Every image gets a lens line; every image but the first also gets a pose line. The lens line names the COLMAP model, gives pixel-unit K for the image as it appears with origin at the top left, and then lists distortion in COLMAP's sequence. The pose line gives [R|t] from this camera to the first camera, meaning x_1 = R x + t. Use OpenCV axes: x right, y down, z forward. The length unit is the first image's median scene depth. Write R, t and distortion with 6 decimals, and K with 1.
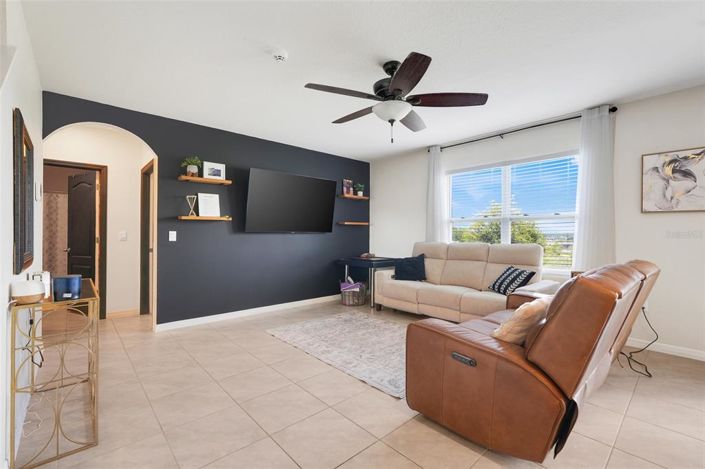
lens RADIAL K [[312.4, 0, 349.8], [0, 312.4, 233.4], [0, 0, 1]] dist [-0.001128, -0.000132]
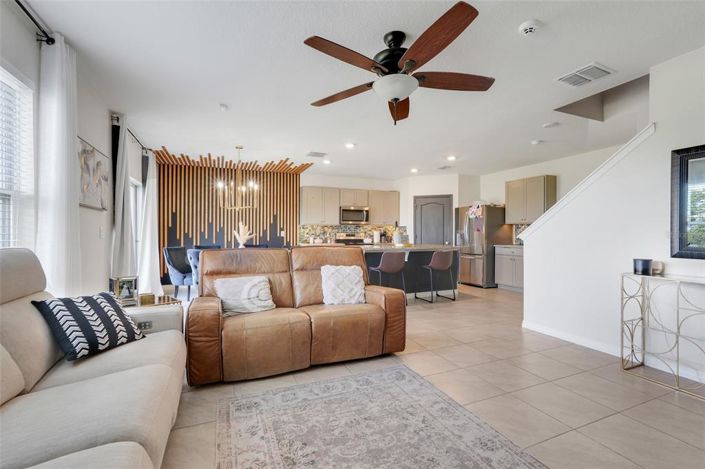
lens RADIAL K [[312.4, 0, 349.8], [0, 312.4, 233.4], [0, 0, 1]] dist [-0.001128, -0.000132]
pose [[-0.947411, -0.003027, 0.320005, -0.018856], [-0.003789, 0.999991, -0.001758, 0.008793], [-0.319997, -0.002878, -0.947414, 1.269220]]
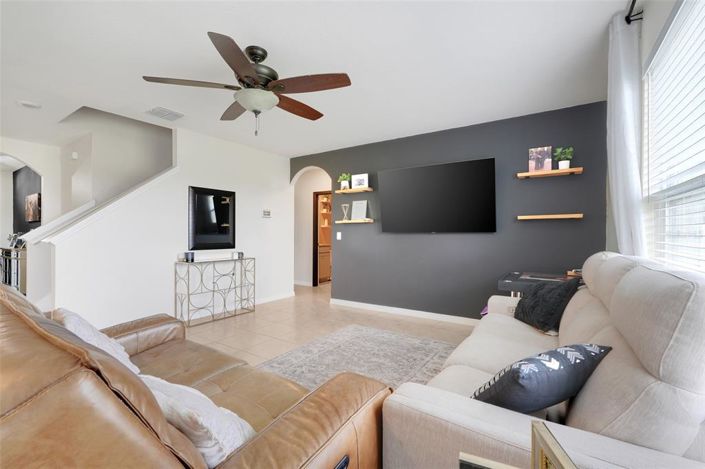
lens RADIAL K [[312.4, 0, 349.8], [0, 312.4, 233.4], [0, 0, 1]] dist [-0.001128, -0.000132]
pose [[0.245748, -0.002526, -0.969331, 0.742318], [0.002591, 0.999995, -0.001949, 0.000534], [0.969330, -0.002032, 0.245753, 0.704030]]
